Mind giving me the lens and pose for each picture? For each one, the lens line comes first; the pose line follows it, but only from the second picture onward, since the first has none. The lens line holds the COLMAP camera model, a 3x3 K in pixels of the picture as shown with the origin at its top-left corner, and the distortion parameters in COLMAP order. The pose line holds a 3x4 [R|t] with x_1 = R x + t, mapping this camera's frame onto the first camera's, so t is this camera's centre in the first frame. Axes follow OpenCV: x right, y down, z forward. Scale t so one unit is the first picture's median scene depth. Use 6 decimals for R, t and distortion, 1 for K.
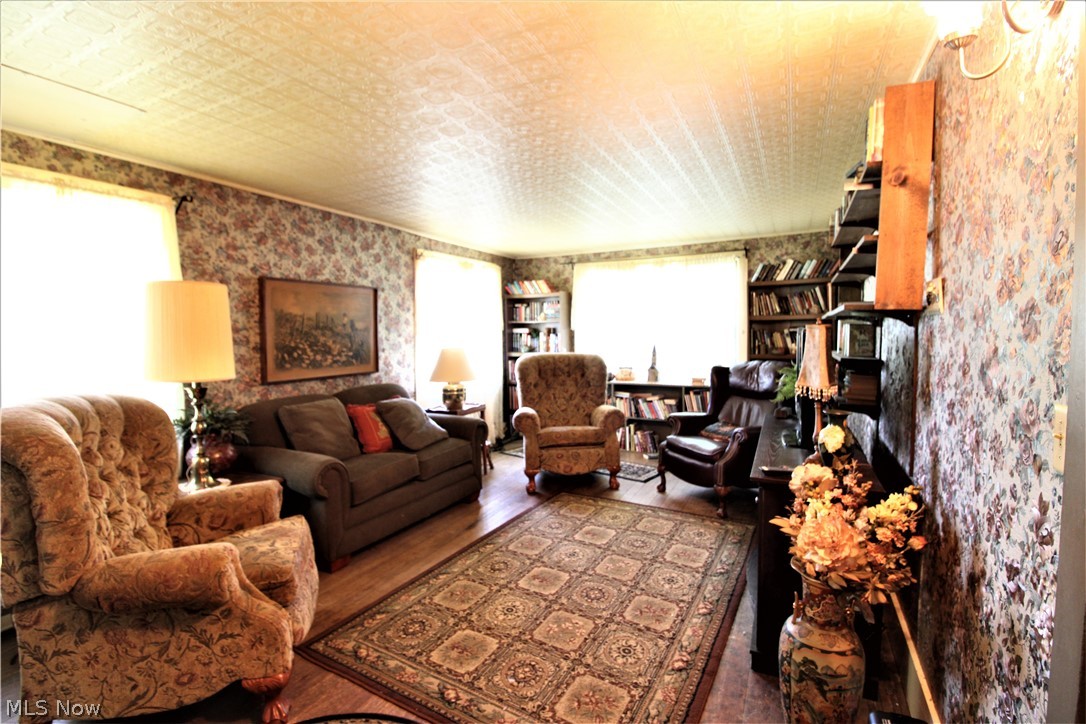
lens RADIAL K [[502.6, 0, 543.7], [0, 502.6, 350.0], [0, 0, 1]] dist [-0.000047, -0.013452]
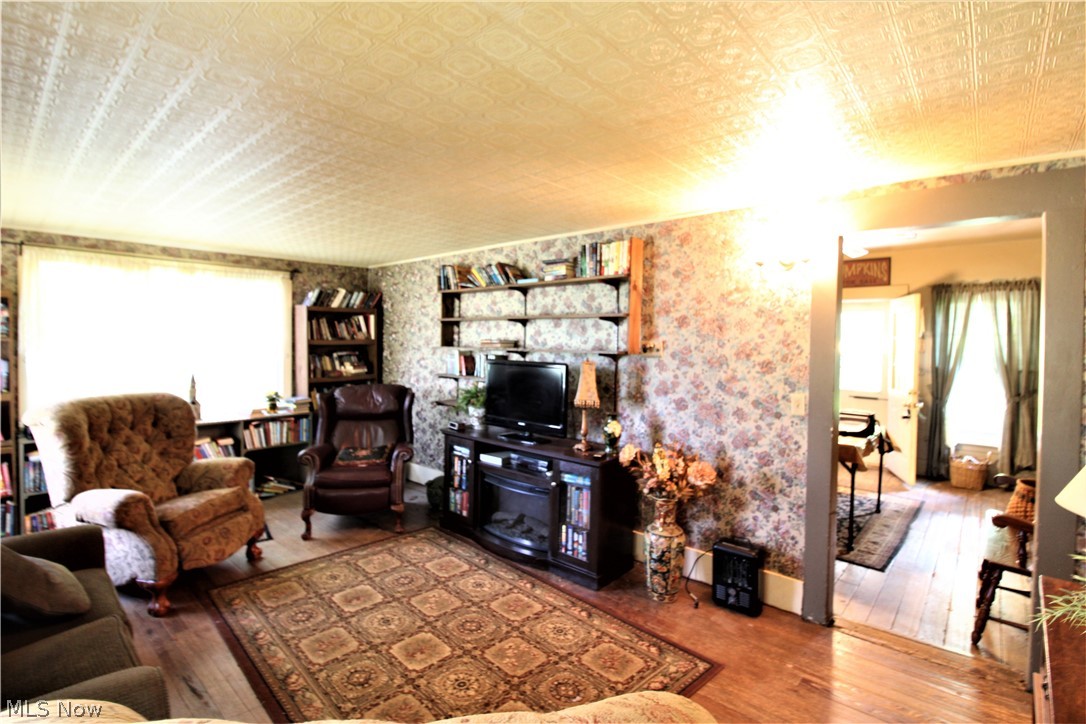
lens RADIAL K [[502.6, 0, 543.7], [0, 502.6, 350.0], [0, 0, 1]] dist [-0.000047, -0.013452]
pose [[0.256388, -0.005772, 0.966557, -0.627088], [0.023266, 0.999729, -0.000201, -0.054103], [-0.966294, 0.022540, 0.256453, 0.431208]]
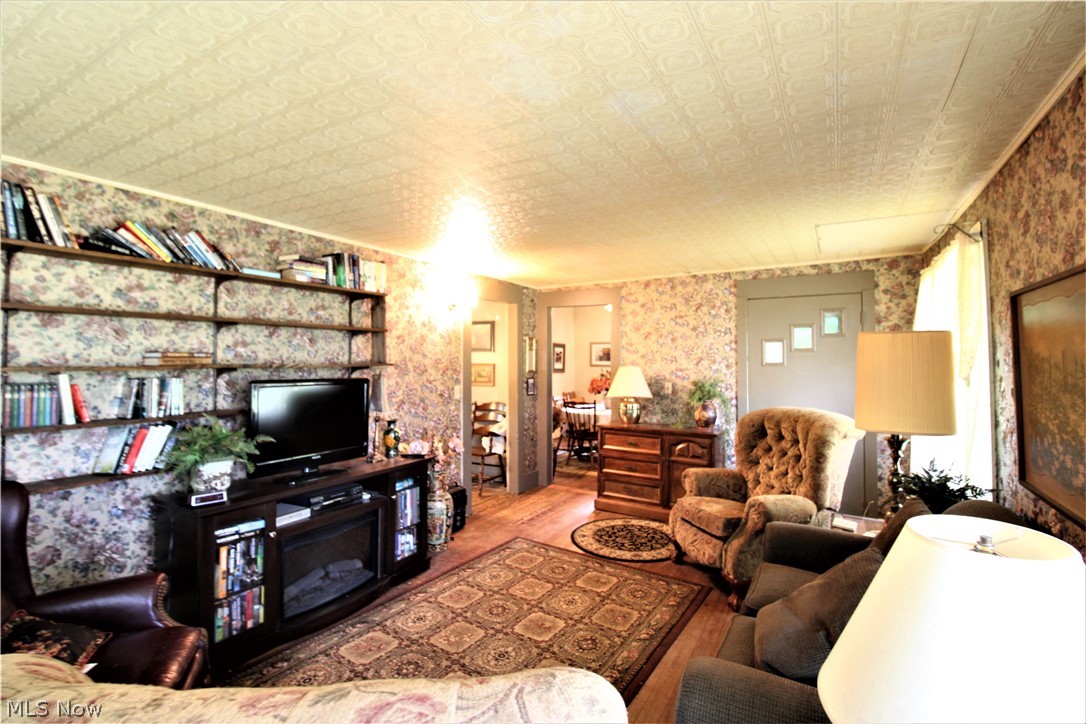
lens RADIAL K [[502.6, 0, 543.7], [0, 502.6, 350.0], [0, 0, 1]] dist [-0.000047, -0.013452]
pose [[-0.997960, 0.008017, 0.063332, -0.059540], [0.009418, 0.999717, 0.021853, -0.096643], [-0.063139, 0.022404, -0.997753, 1.570382]]
